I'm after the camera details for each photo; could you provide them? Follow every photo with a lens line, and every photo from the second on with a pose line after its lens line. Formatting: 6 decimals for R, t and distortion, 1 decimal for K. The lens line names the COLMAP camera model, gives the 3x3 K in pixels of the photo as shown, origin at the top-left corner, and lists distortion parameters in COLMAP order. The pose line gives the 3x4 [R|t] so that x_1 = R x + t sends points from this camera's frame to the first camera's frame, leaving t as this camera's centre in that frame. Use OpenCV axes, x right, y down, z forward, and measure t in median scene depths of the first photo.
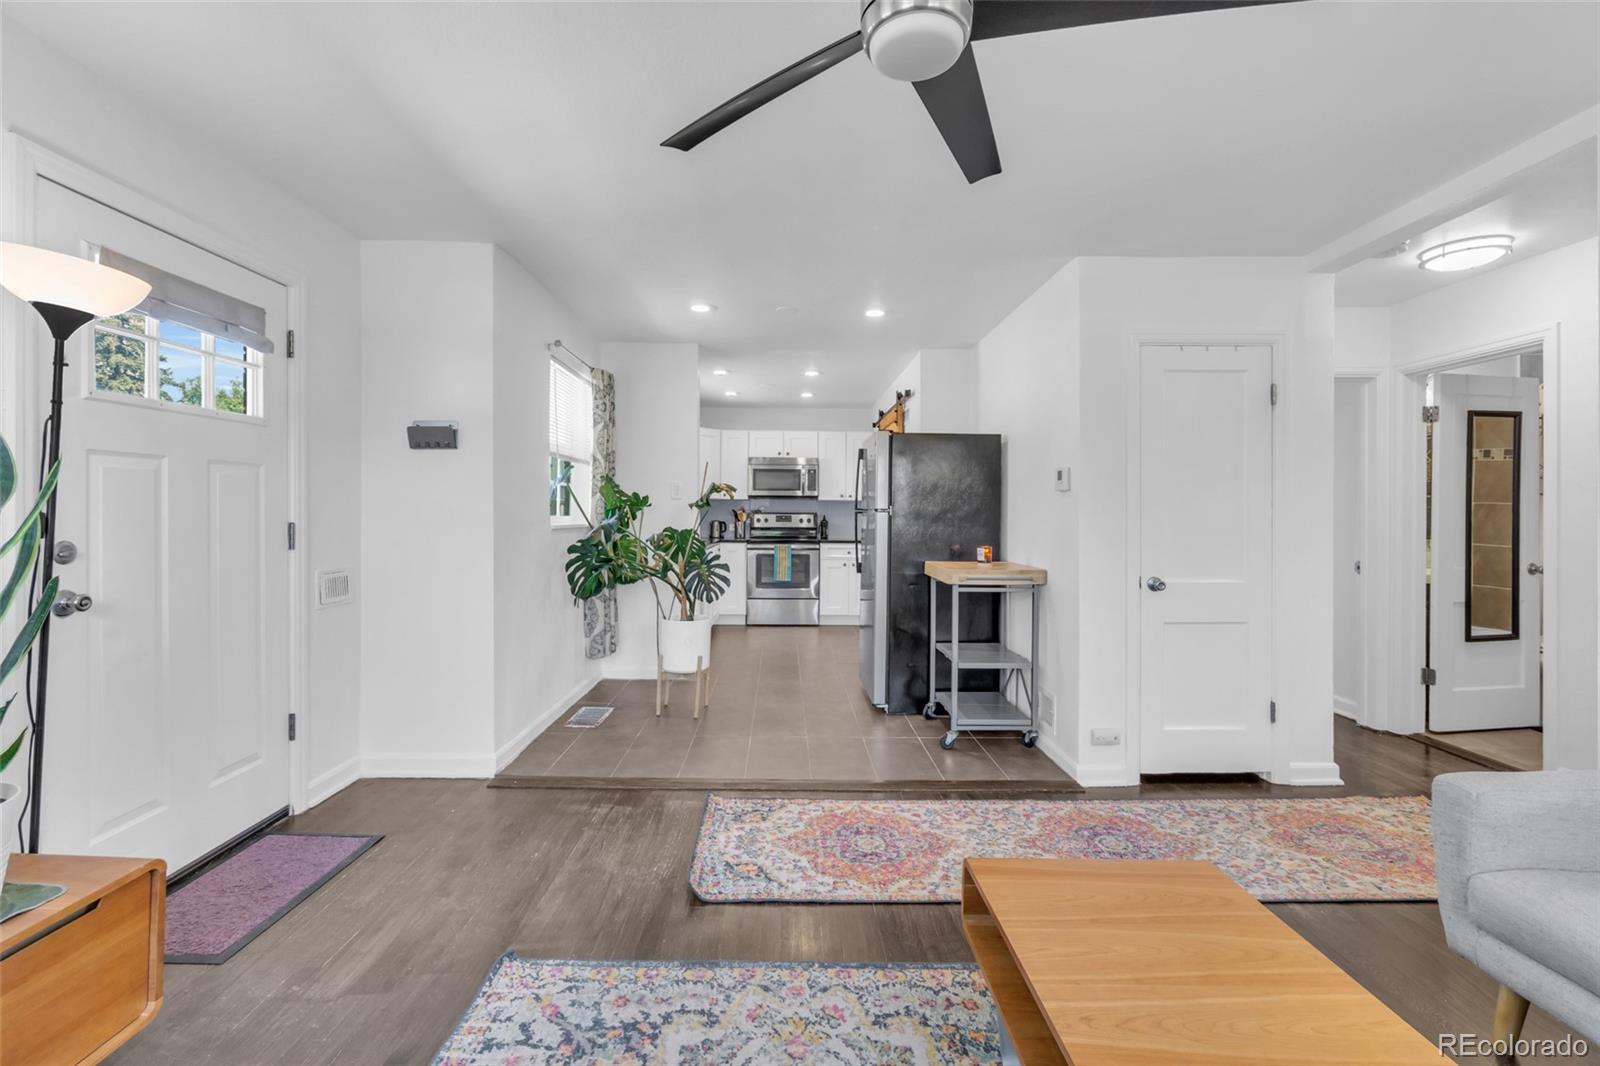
lens RADIAL K [[688.1, 0, 792.1], [0, 688.1, 511.9], [0, 0, 1]] dist [-0.012993, 0.003857]
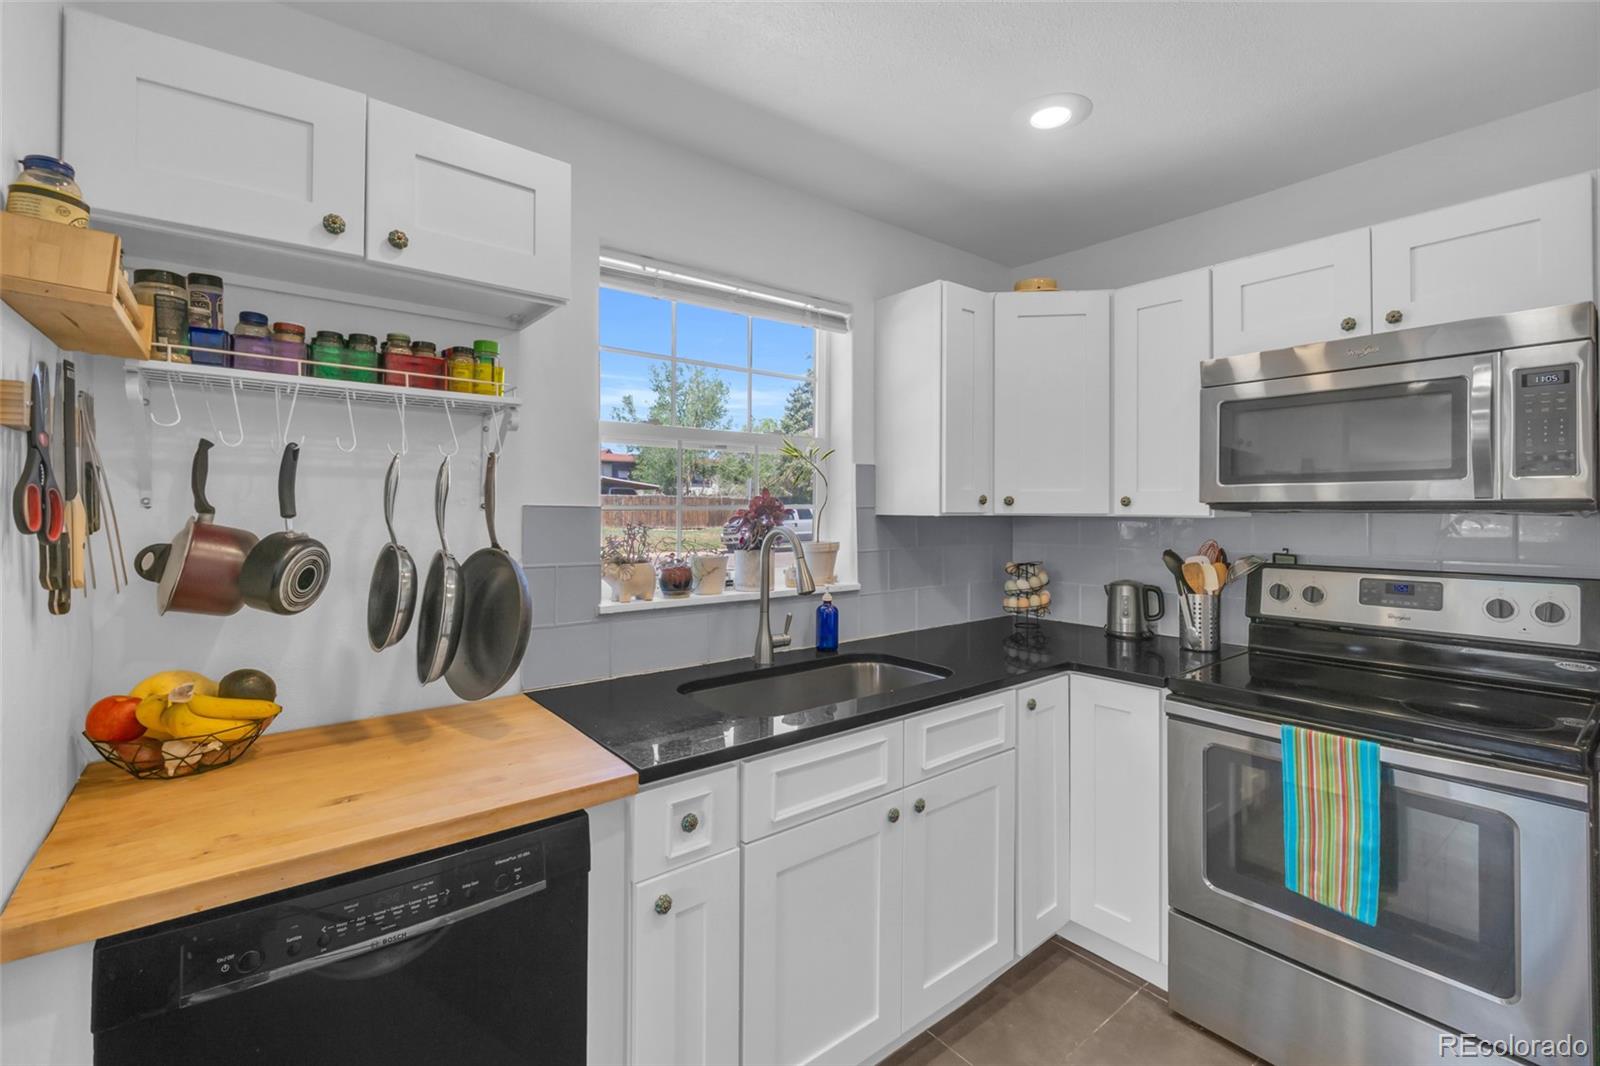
lens RADIAL K [[688.1, 0, 797.6], [0, 688.1, 509.5], [0, 0, 1]] dist [-0.012993, 0.003857]
pose [[0.610590, -0.008347, -0.791903, 0.101223], [0.006211, 0.999964, -0.005751, -0.041087], [0.791923, -0.001407, 0.610620, 1.382567]]
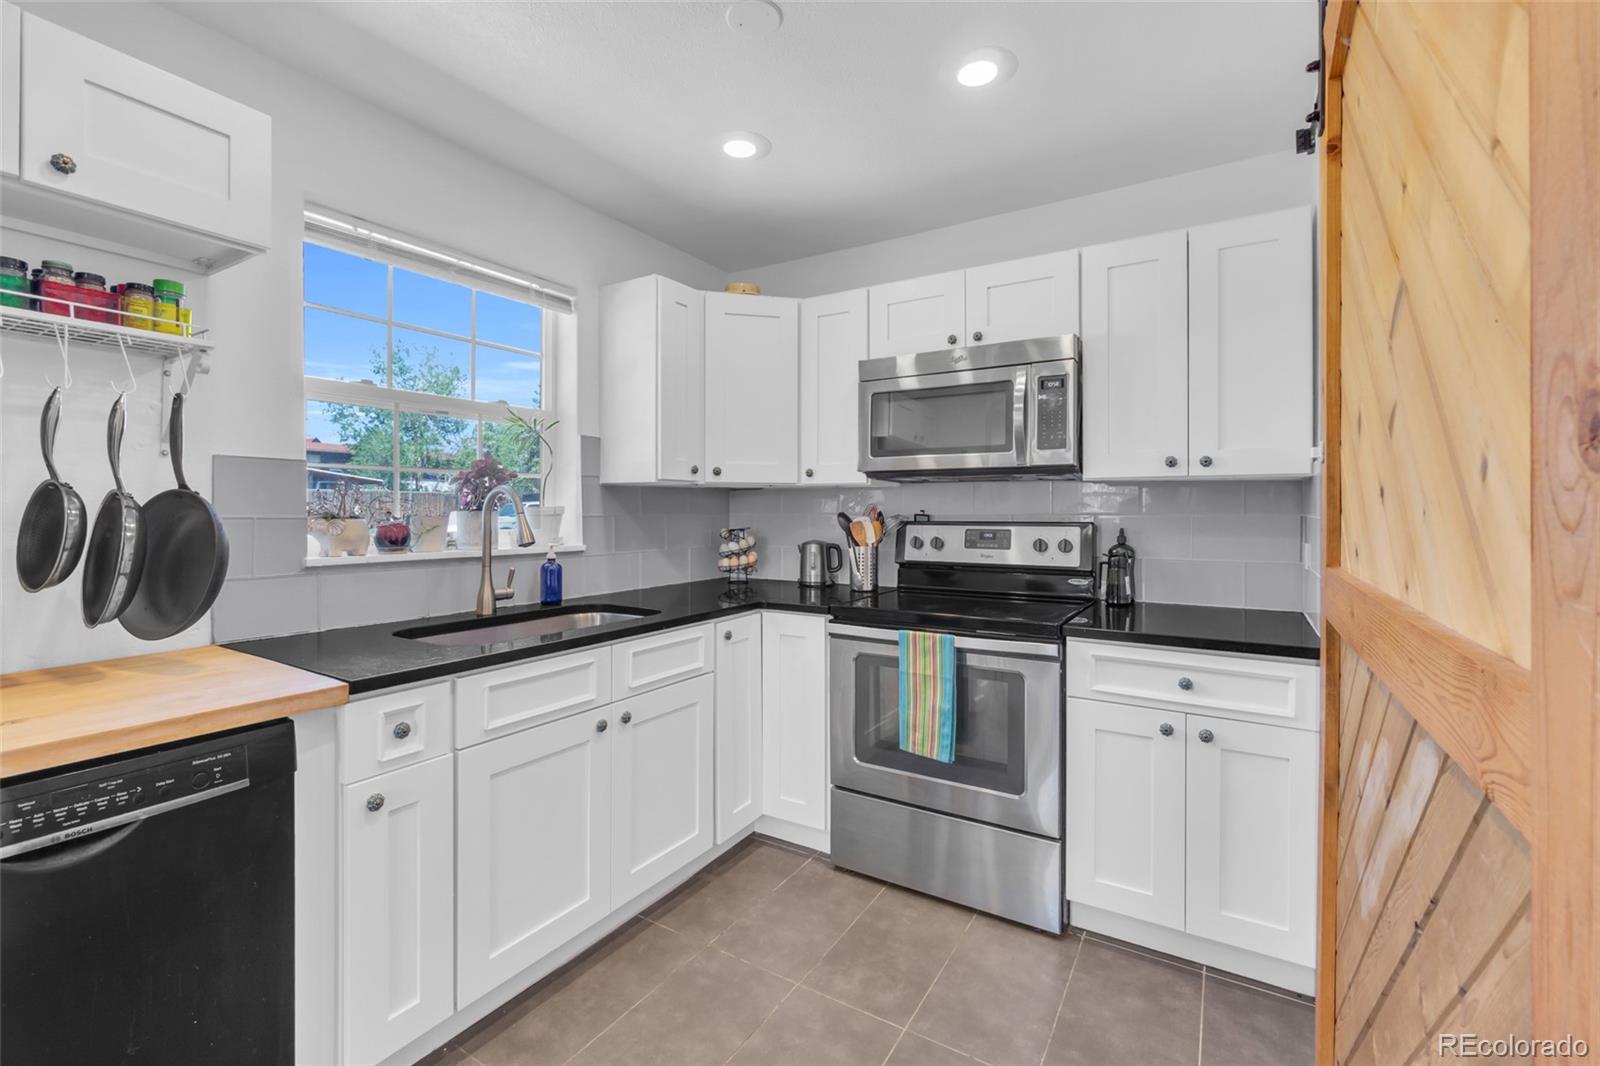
lens RADIAL K [[688.1, 0, 794.6], [0, 688.1, 515.9], [0, 0, 1]] dist [-0.012993, 0.003857]
pose [[0.841453, -0.002290, -0.540325, 0.184309], [0.006922, 0.999955, 0.006542, -0.009007], [0.540286, -0.009245, 0.841431, 1.347691]]
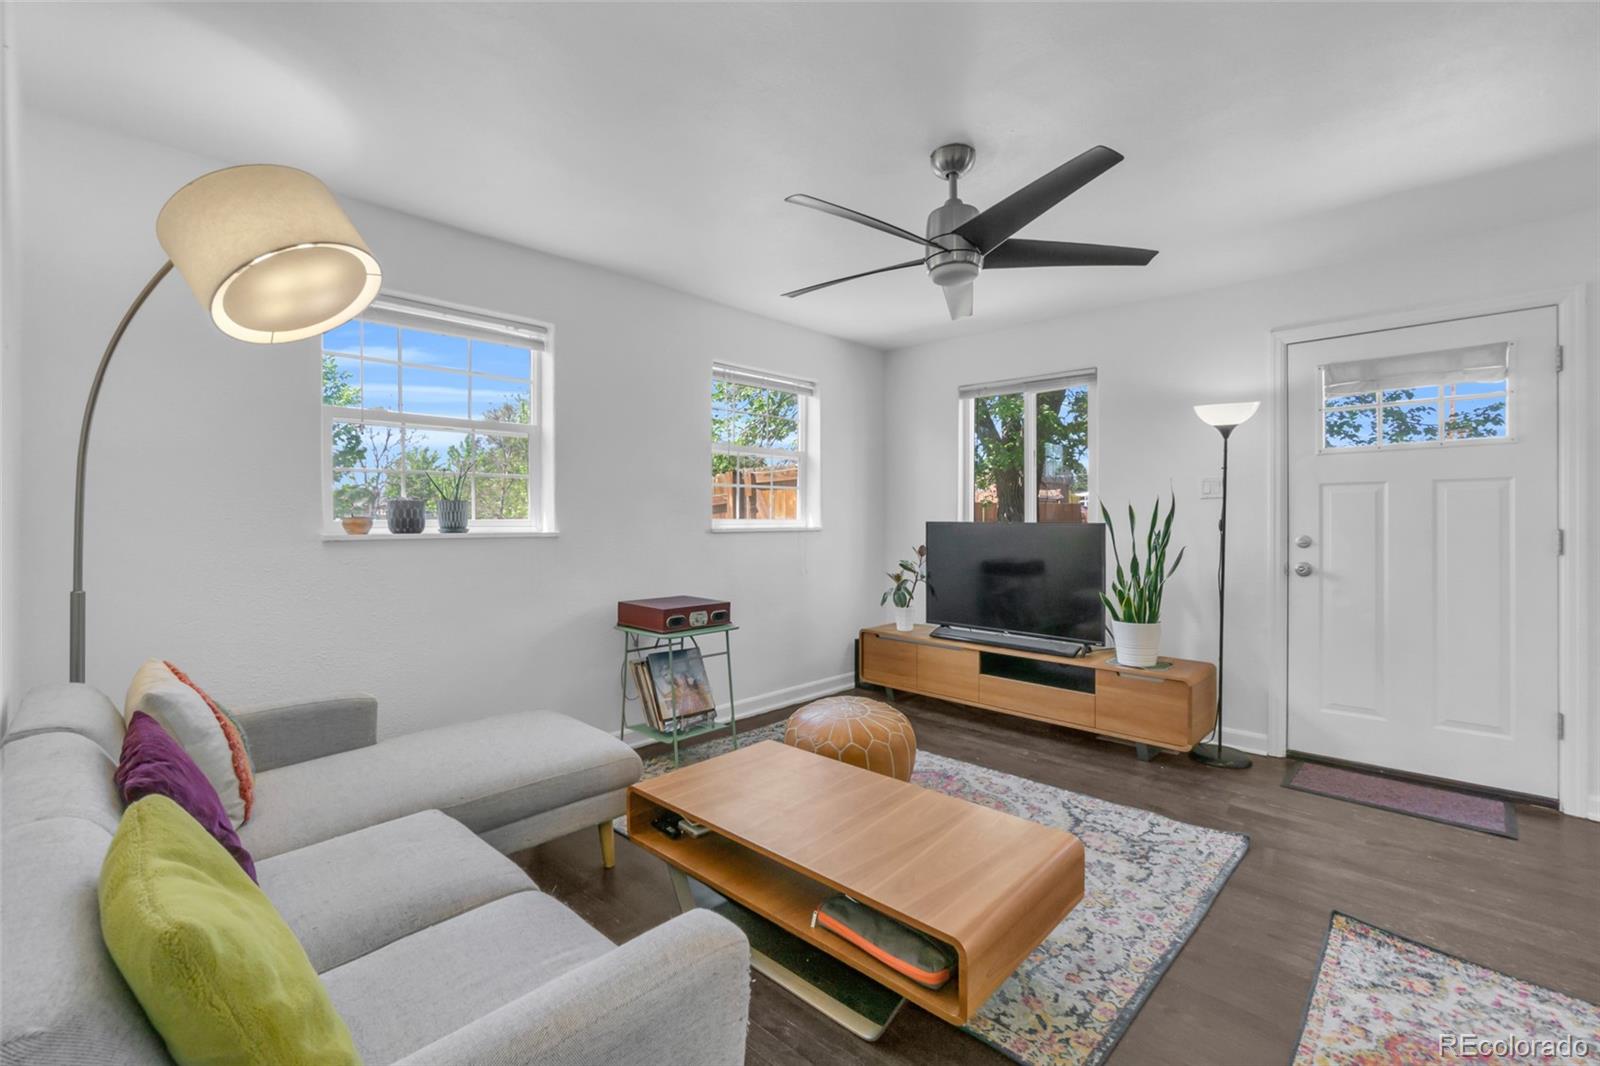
lens RADIAL K [[688.1, 0, 802.1], [0, 688.1, 523.8], [0, 0, 1]] dist [-0.012993, 0.003857]
pose [[-0.691443, -0.005524, -0.722410, 0.560707], [-0.004019, 0.999985, -0.003799, 0.010856], [0.722420, 0.000276, -0.691455, 0.608273]]
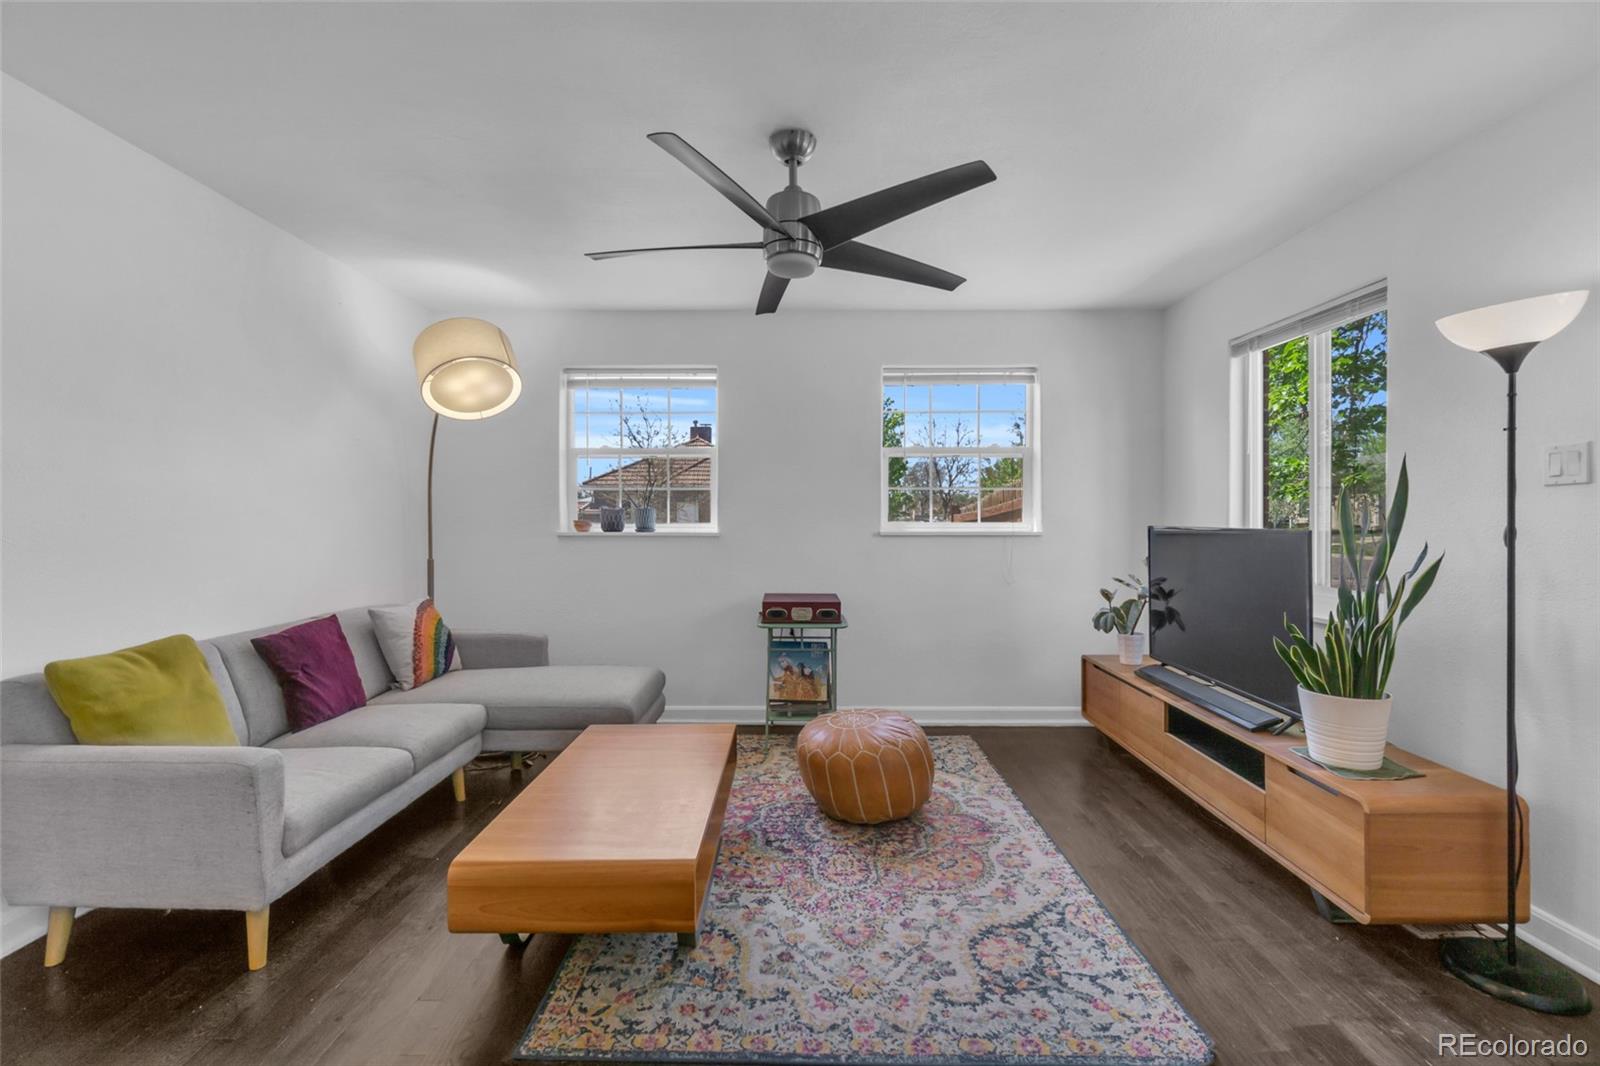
lens RADIAL K [[696.3, 0, 804.5], [0, 696.3, 524.1], [0, 0, 1]] dist [-0.007217, 0.002069]
pose [[-0.999913, -0.013161, 0.000182, 0.042337], [-0.013161, 0.999913, 0.000114, 0.004829], [-0.000184, 0.000112, -1.000000, 0.857368]]
